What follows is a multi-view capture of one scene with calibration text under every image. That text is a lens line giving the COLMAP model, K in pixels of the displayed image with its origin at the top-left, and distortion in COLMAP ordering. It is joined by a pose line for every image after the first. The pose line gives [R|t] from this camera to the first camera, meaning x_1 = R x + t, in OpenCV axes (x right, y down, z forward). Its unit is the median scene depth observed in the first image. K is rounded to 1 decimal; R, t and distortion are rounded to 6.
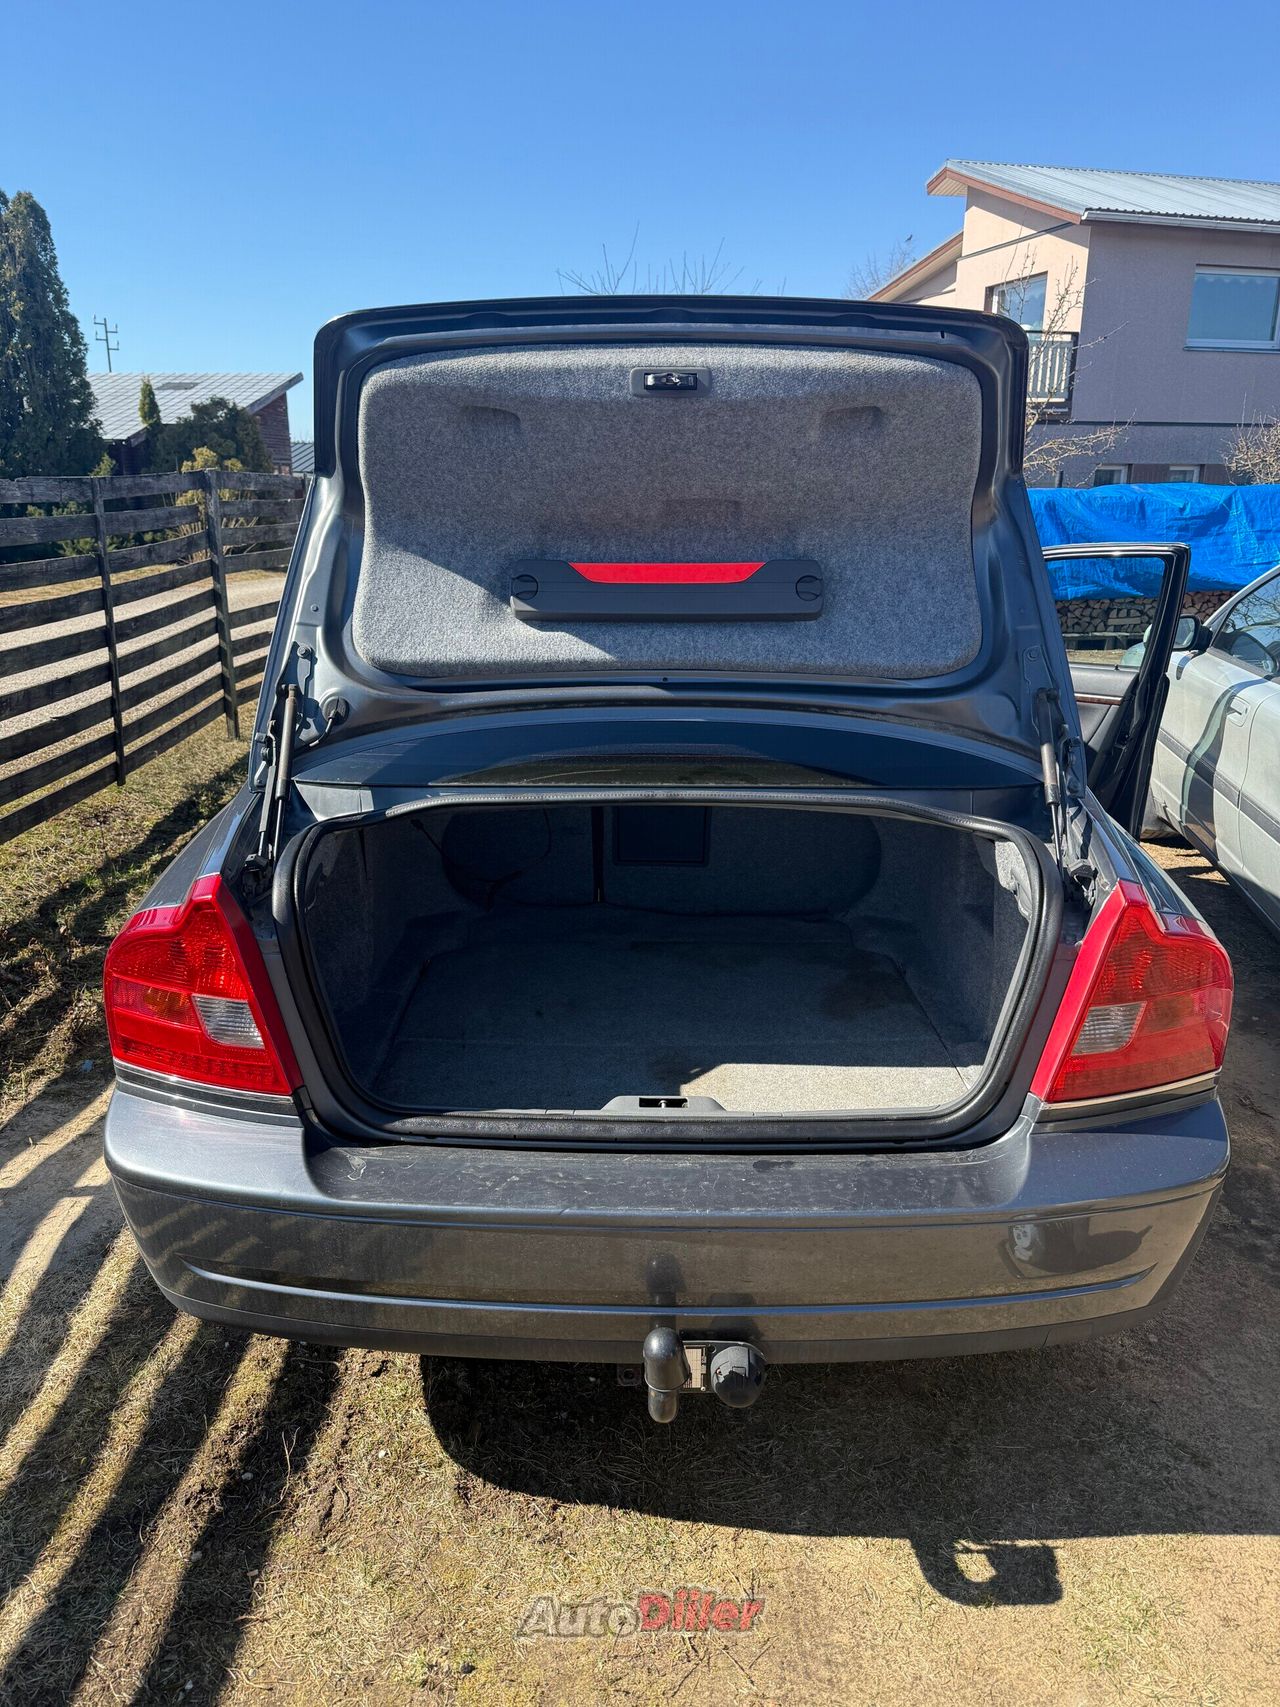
lens RADIAL K [[1214.5, 0, 642.2], [0, 1214.5, 855.5], [0, 0, 1]] dist [0.000146, -0.001248]
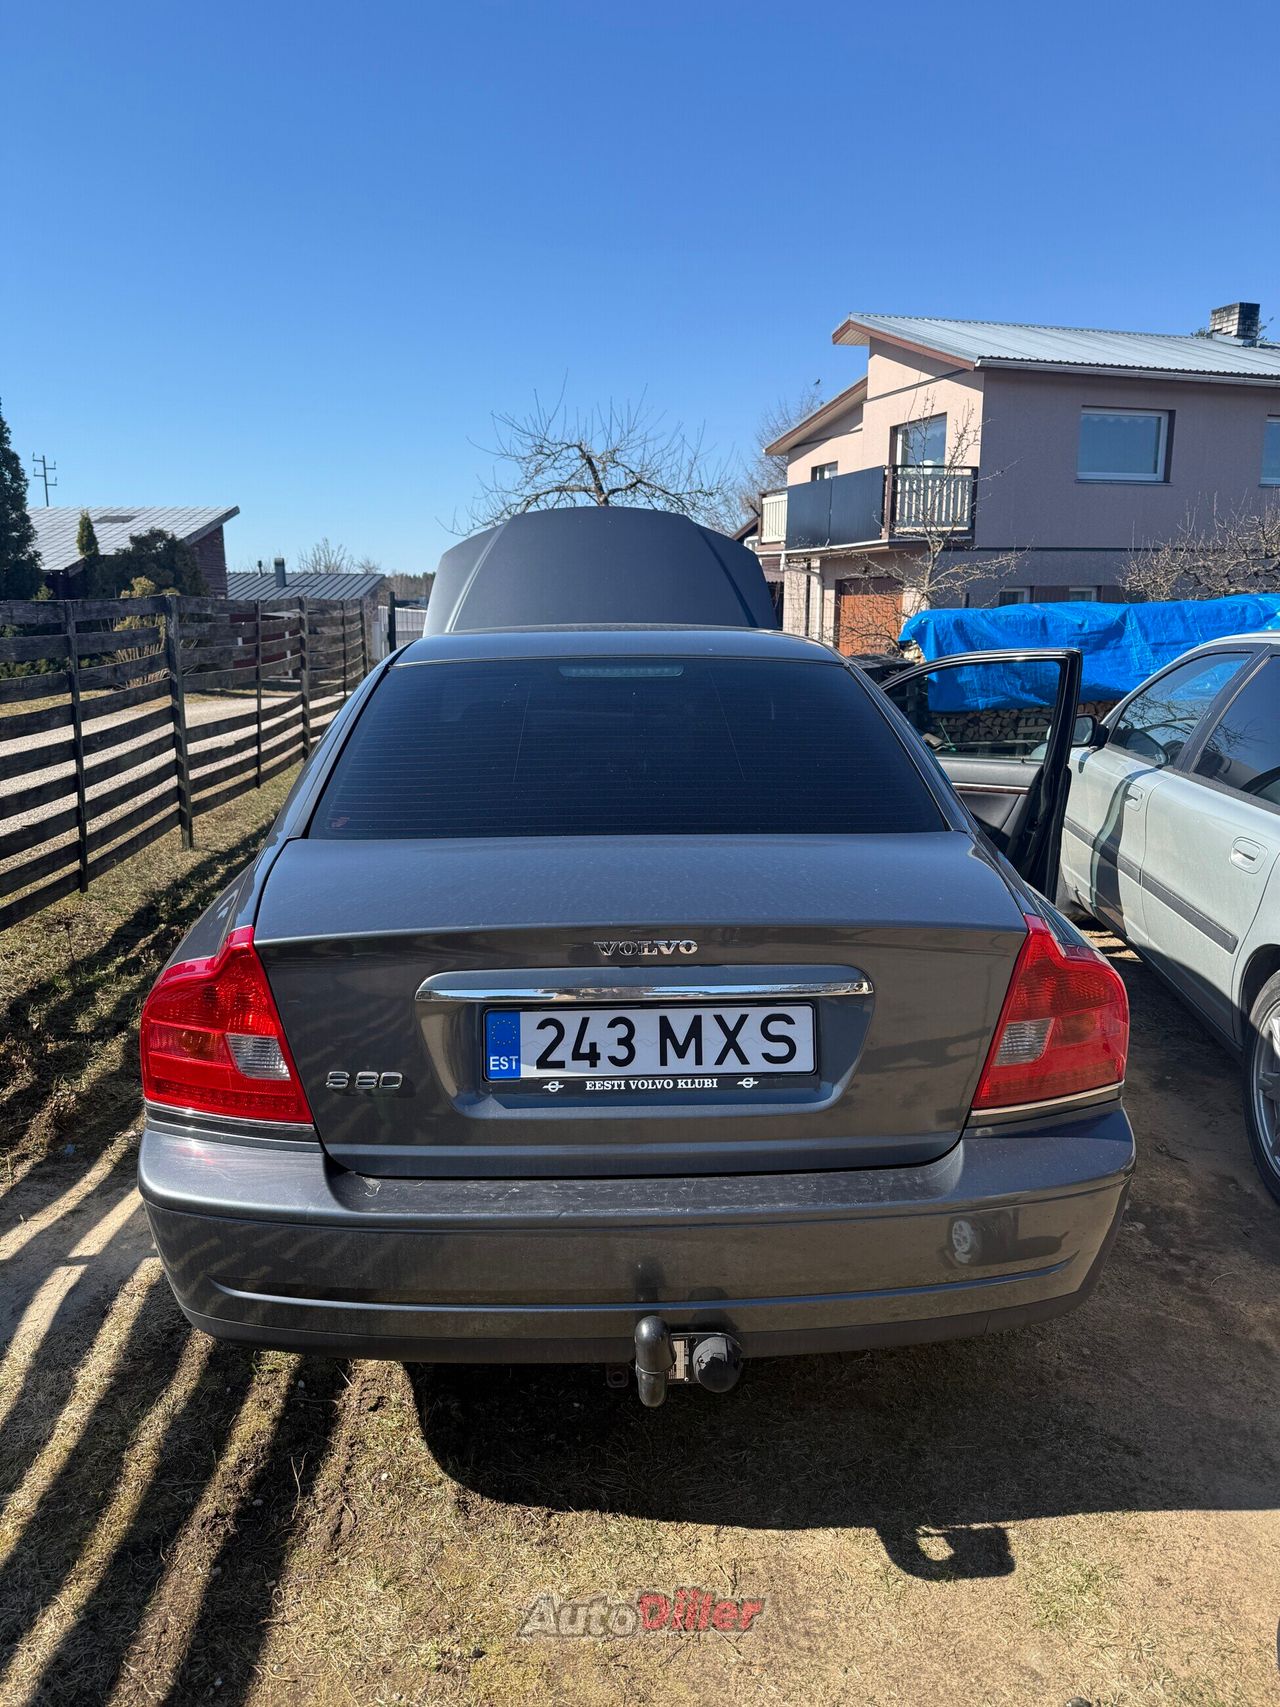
lens RADIAL K [[1206.0, 0, 634.8], [0, 1206.0, 843.5], [0, 0, 1]] dist [0.025345, -0.029612]
pose [[0.998538, -0.018284, 0.050861, -0.033001], [0.023549, 0.994202, -0.104917, 0.048140], [-0.048648, 0.105962, 0.993179, -0.114538]]
